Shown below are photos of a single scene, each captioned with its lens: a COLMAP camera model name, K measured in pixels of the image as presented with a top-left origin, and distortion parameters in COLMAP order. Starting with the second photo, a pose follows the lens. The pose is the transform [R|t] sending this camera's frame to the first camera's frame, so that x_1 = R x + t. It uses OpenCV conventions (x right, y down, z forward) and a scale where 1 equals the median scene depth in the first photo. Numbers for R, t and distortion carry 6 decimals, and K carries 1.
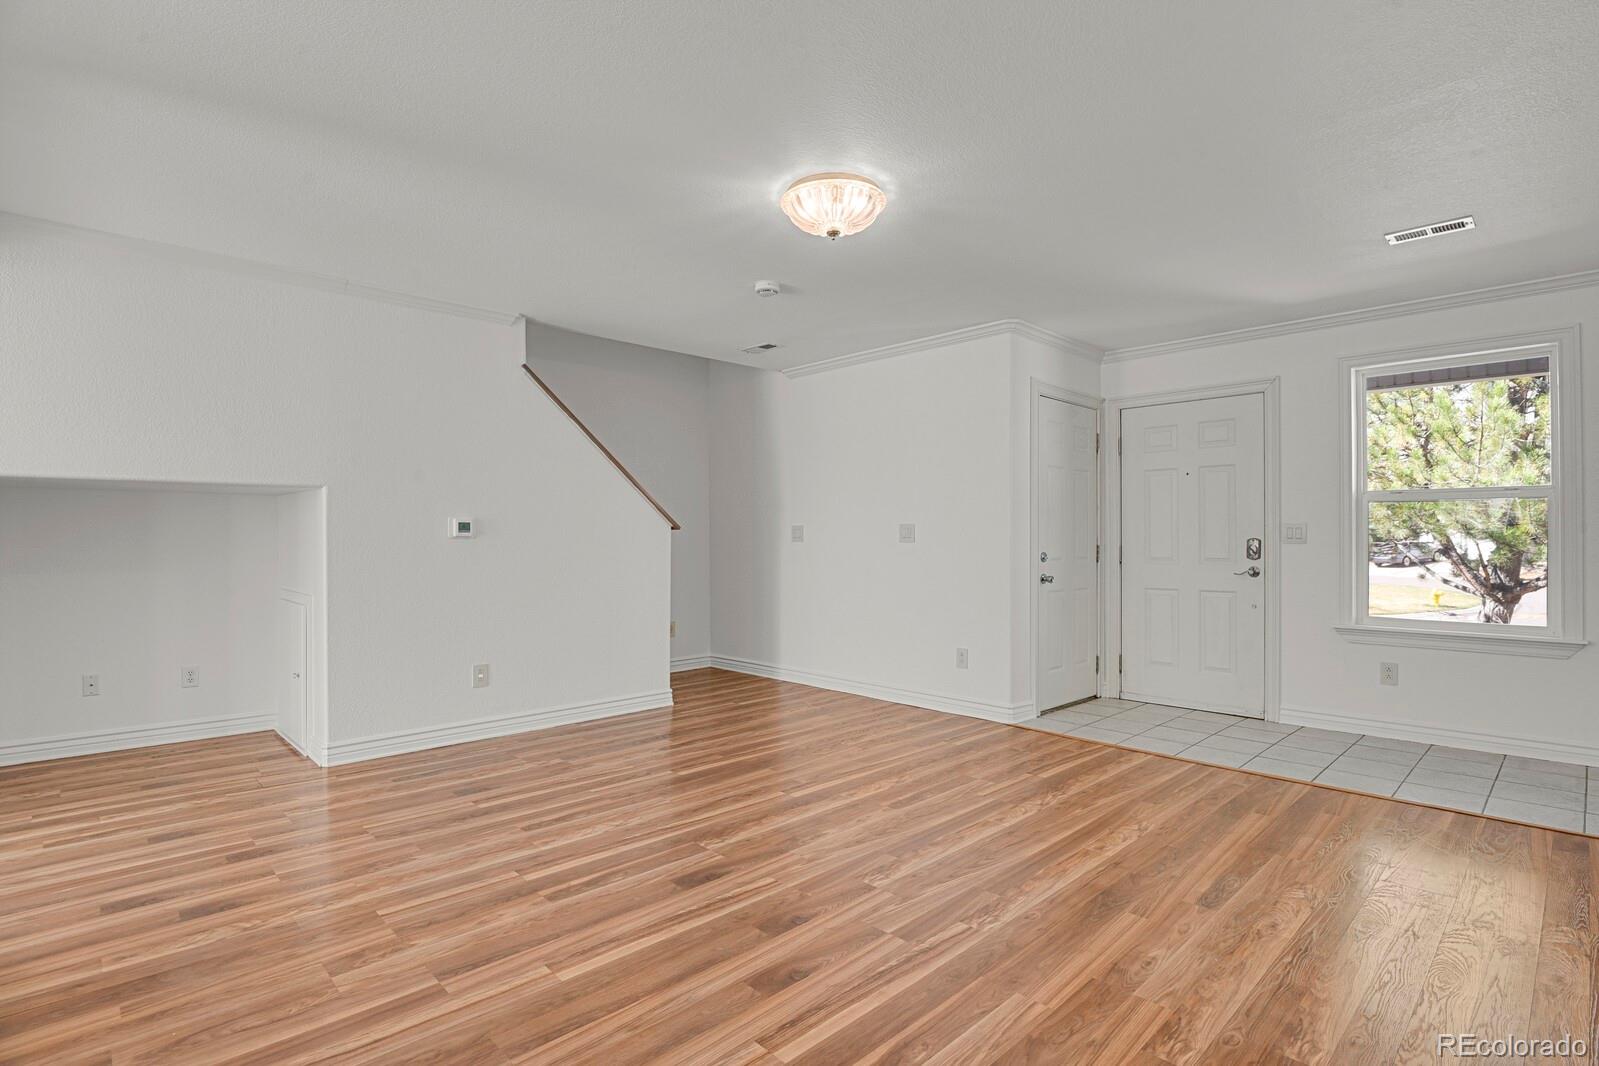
lens RADIAL K [[782.7, 0, 793.0], [0, 782.7, 537.2], [0, 0, 1]] dist [-0.028685, 0.000482]
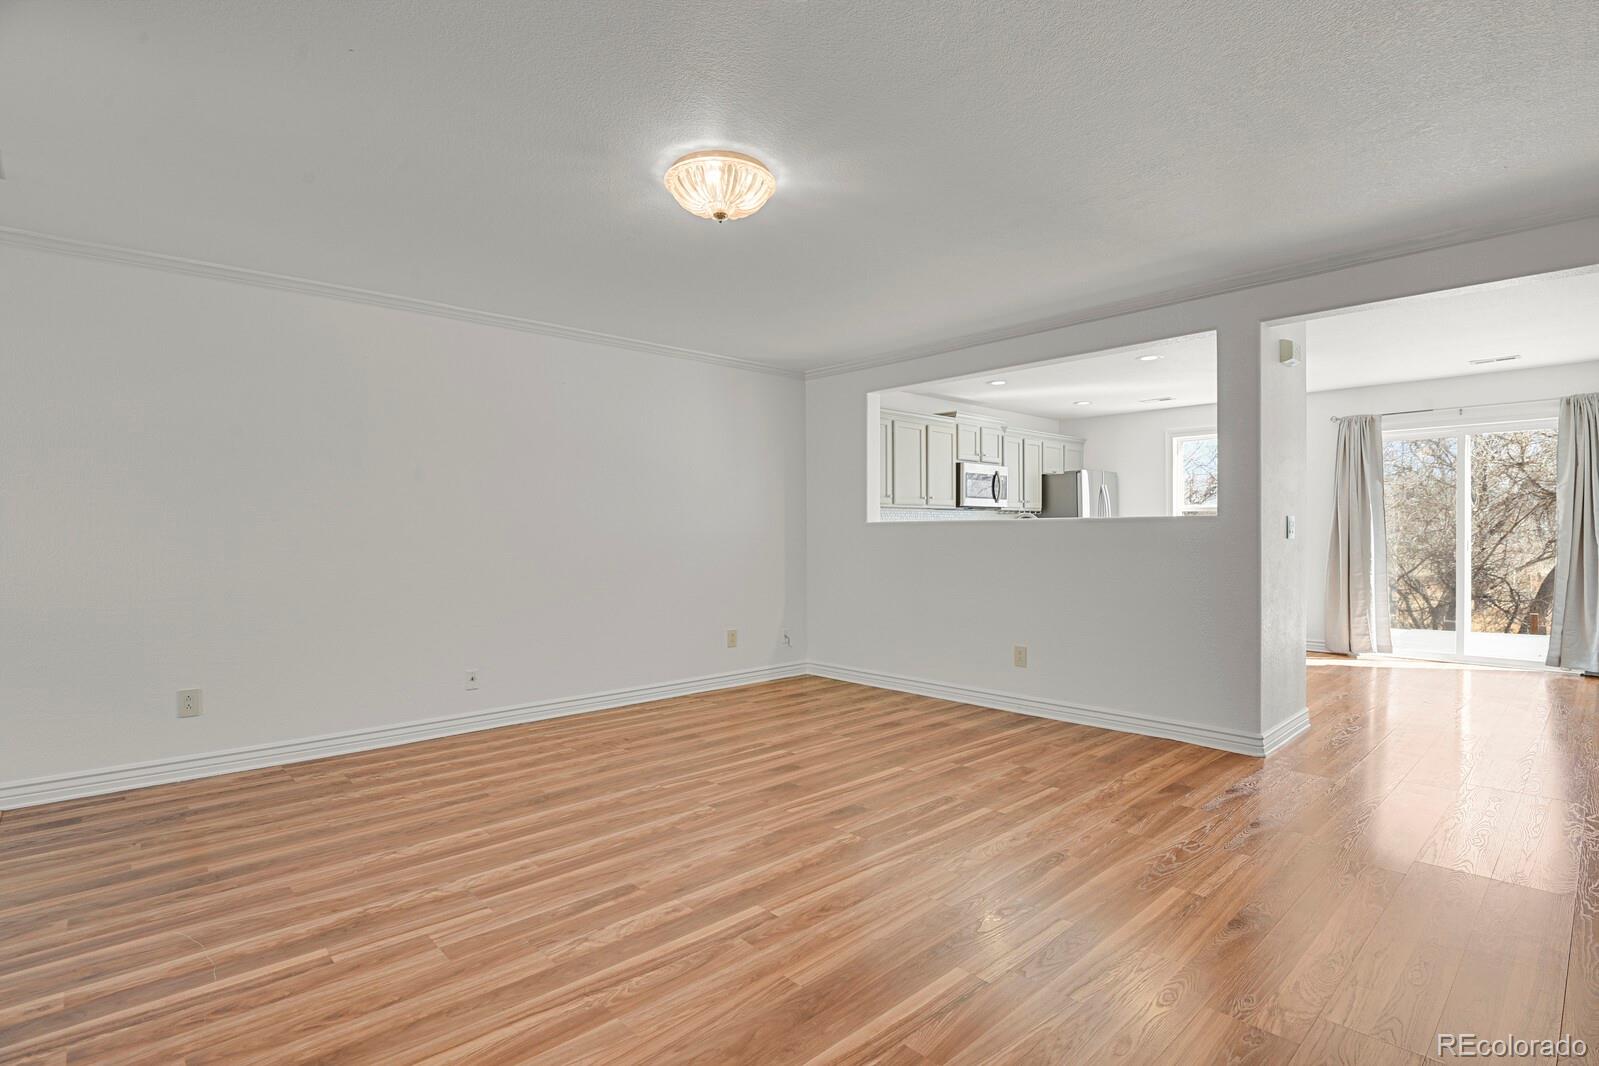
lens RADIAL K [[782.7, 0, 793.0], [0, 782.7, 537.2], [0, 0, 1]] dist [-0.028685, 0.000482]
pose [[-0.999838, 0.006845, 0.016667, -0.047413], [0.006887, 0.999973, 0.002462, 0.000751], [-0.016650, 0.002576, -0.999858, 1.861910]]
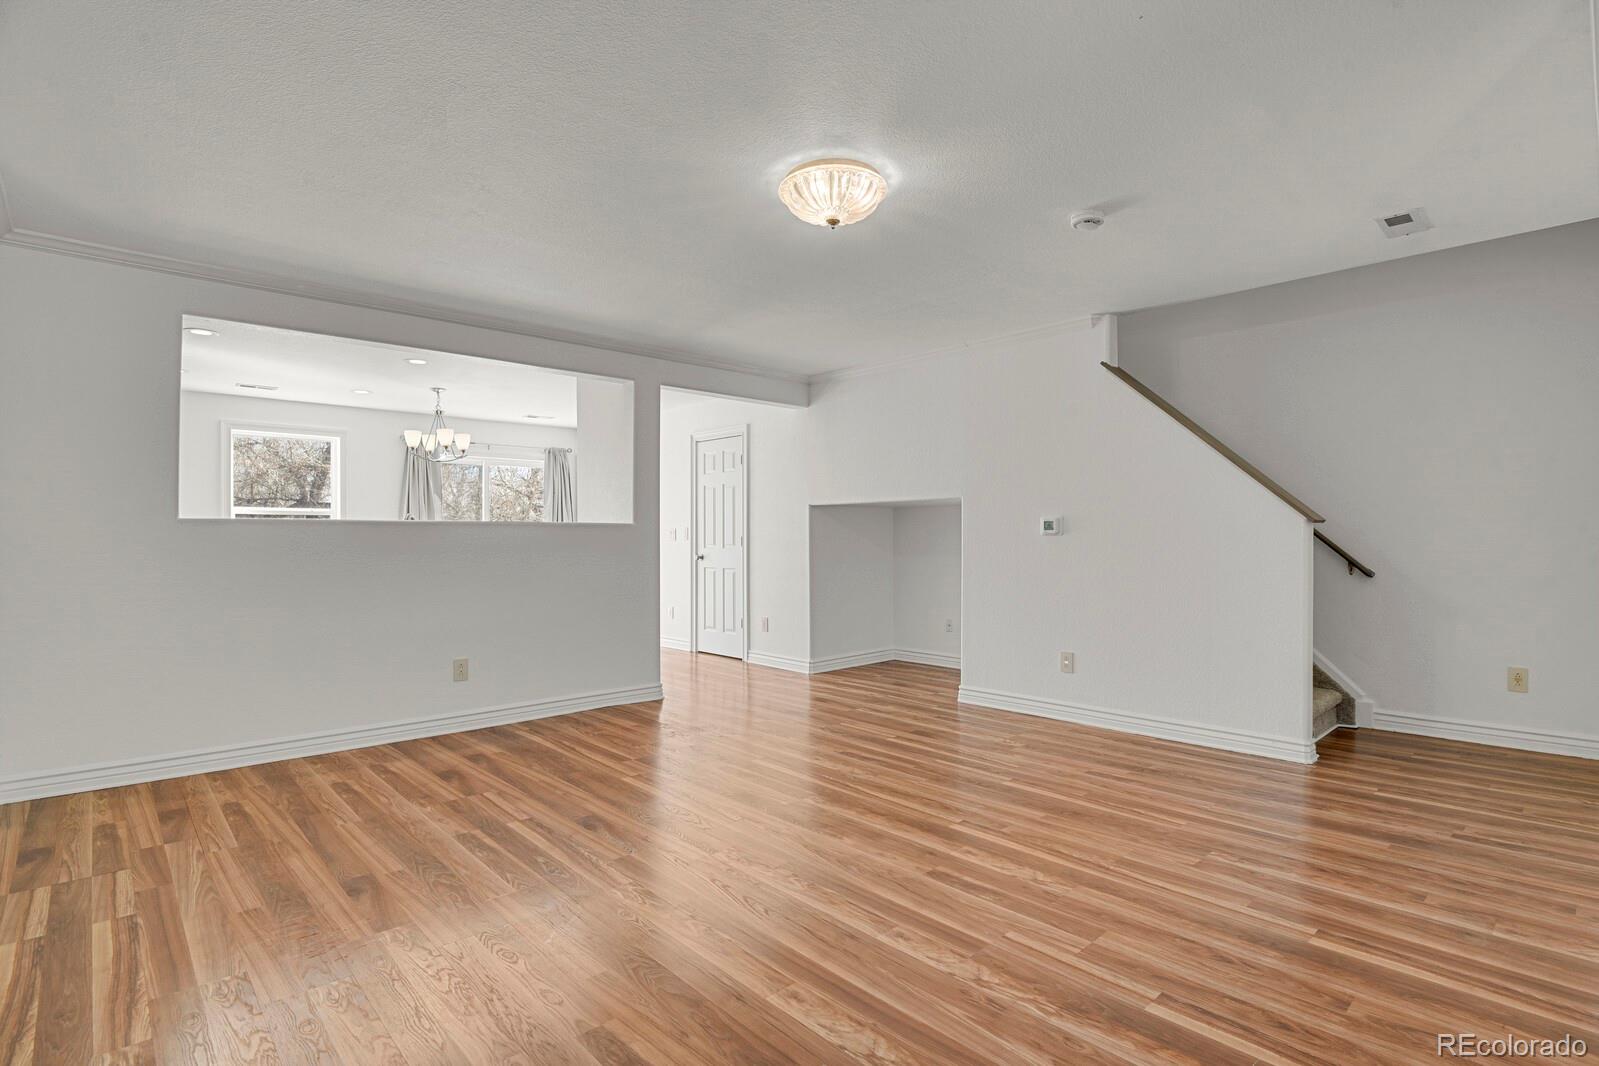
lens RADIAL K [[780.4, 0, 811.9], [0, 780.4, 532.7], [0, 0, 1]] dist [-0.022419, -0.000745]
pose [[-0.006839, -0.002991, -0.999972, 0.980552], [0.003299, 0.999990, -0.003013, -0.000858], [0.999971, -0.003320, -0.006829, 0.933790]]
